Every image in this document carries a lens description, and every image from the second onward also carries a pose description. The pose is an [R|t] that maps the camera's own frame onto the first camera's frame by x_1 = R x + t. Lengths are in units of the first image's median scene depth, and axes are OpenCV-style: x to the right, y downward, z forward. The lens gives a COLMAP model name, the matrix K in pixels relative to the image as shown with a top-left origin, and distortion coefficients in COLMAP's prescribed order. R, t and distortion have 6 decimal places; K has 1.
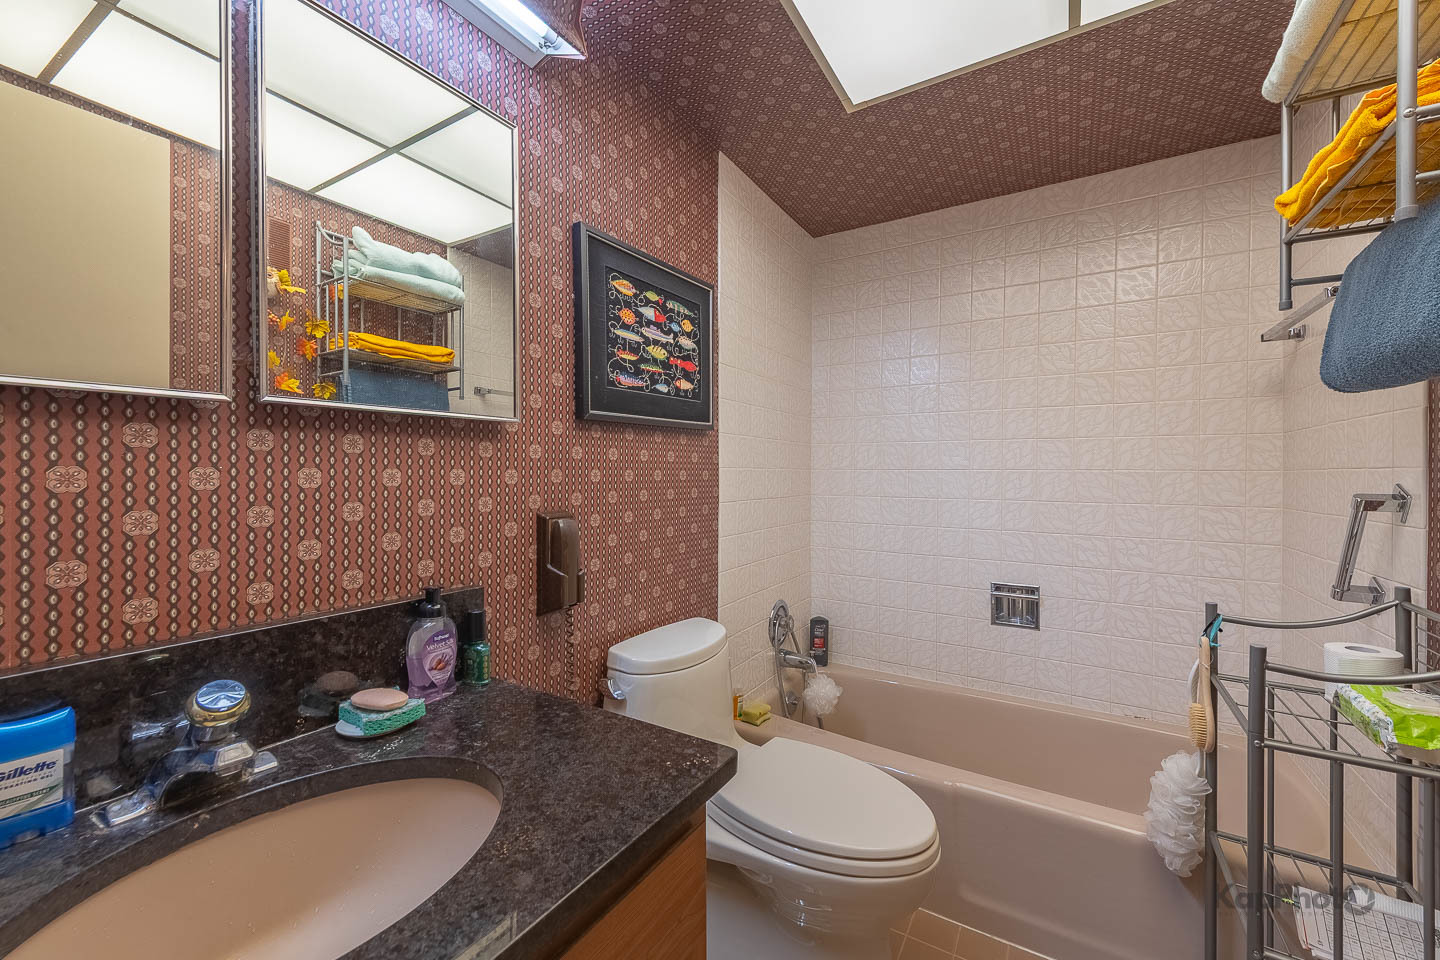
lens RADIAL K [[587.1, 0, 792.5], [0, 587.1, 489.1], [0, 0, 1]] dist [0.024883, -0.003335]
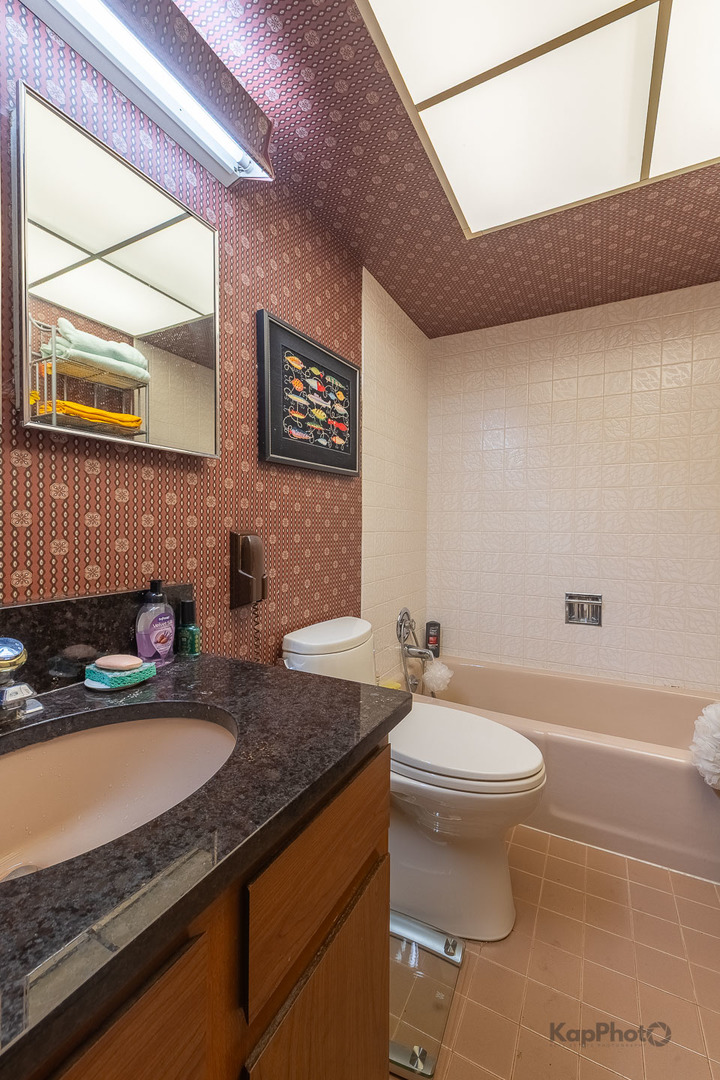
lens RADIAL K [[440.3, 0, 391.6], [0, 440.3, 560.4], [0, 0, 1]] dist [0.024883, -0.003335]
pose [[0.997927, 0.020026, 0.061165, -0.132312], [-0.020453, 0.999771, 0.006368, 0.088952], [-0.061023, -0.007606, 0.998107, 0.007761]]
